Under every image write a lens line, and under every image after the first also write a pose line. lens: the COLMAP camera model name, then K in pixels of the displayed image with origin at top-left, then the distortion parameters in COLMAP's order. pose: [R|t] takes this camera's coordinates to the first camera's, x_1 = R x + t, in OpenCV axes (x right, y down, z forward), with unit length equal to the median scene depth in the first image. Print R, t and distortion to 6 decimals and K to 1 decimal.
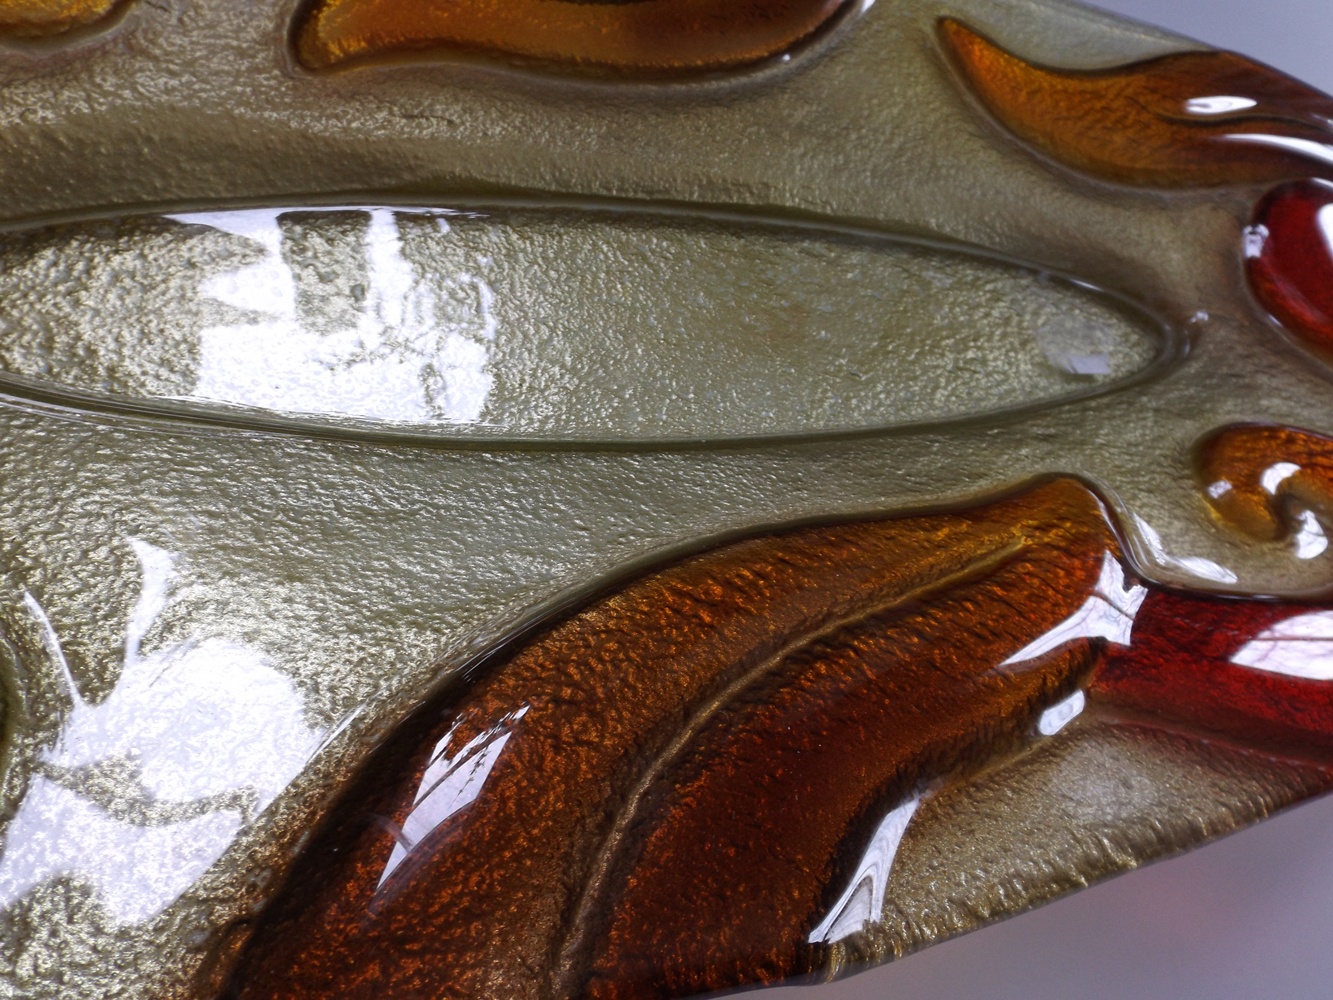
lens RADIAL K [[958.6, 0, 666.5], [0, 958.6, 500.0], [0, 0, 1]] dist [0.020818, -0.029369]
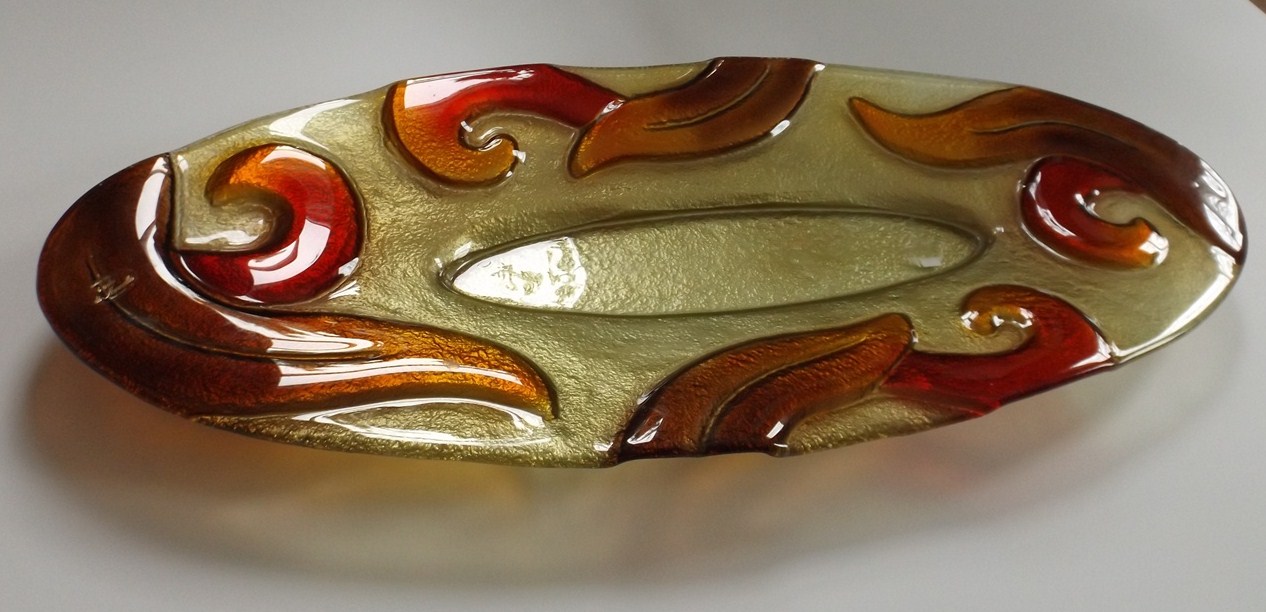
lens RADIAL K [[943.7, 0, 631.2], [0, 943.7, 279.2], [0, 0, 1]] dist [-0.009327, -0.003949]
pose [[0.988896, -0.079812, -0.125355, 0.076837], [0.063278, 0.989394, -0.130747, 0.181304], [0.134461, 0.121363, 0.983459, -1.633204]]
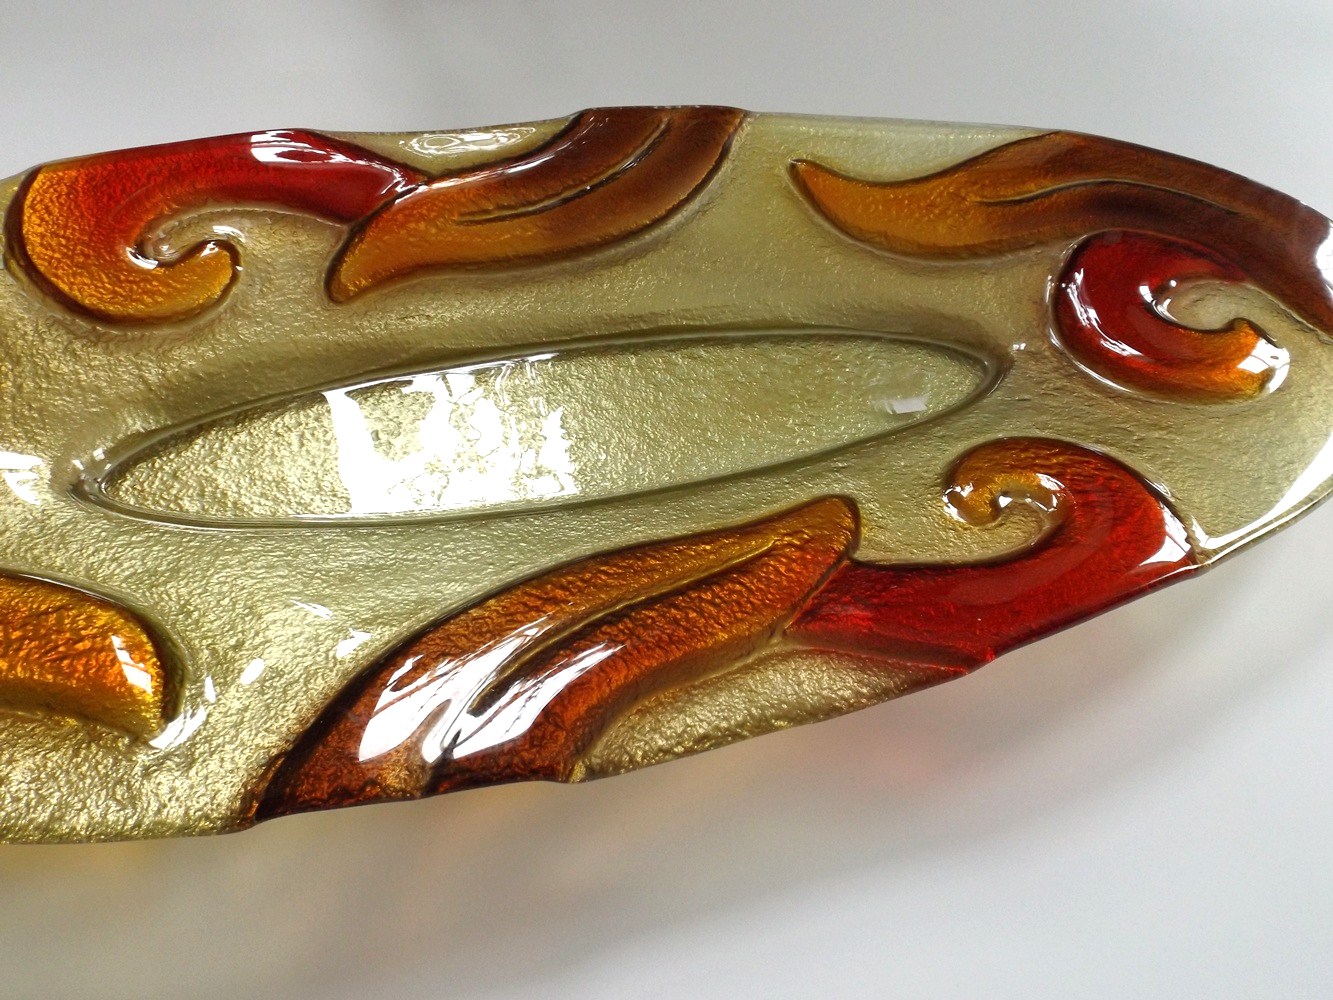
lens RADIAL K [[958.6, 0, 666.5], [0, 958.6, 500.0], [0, 0, 1]] dist [0.020818, -0.029369]
pose [[0.978331, -0.115312, -0.171964, 0.482827], [0.107940, 0.992815, -0.051652, 0.035378], [0.176684, 0.031970, 0.983748, -0.577454]]
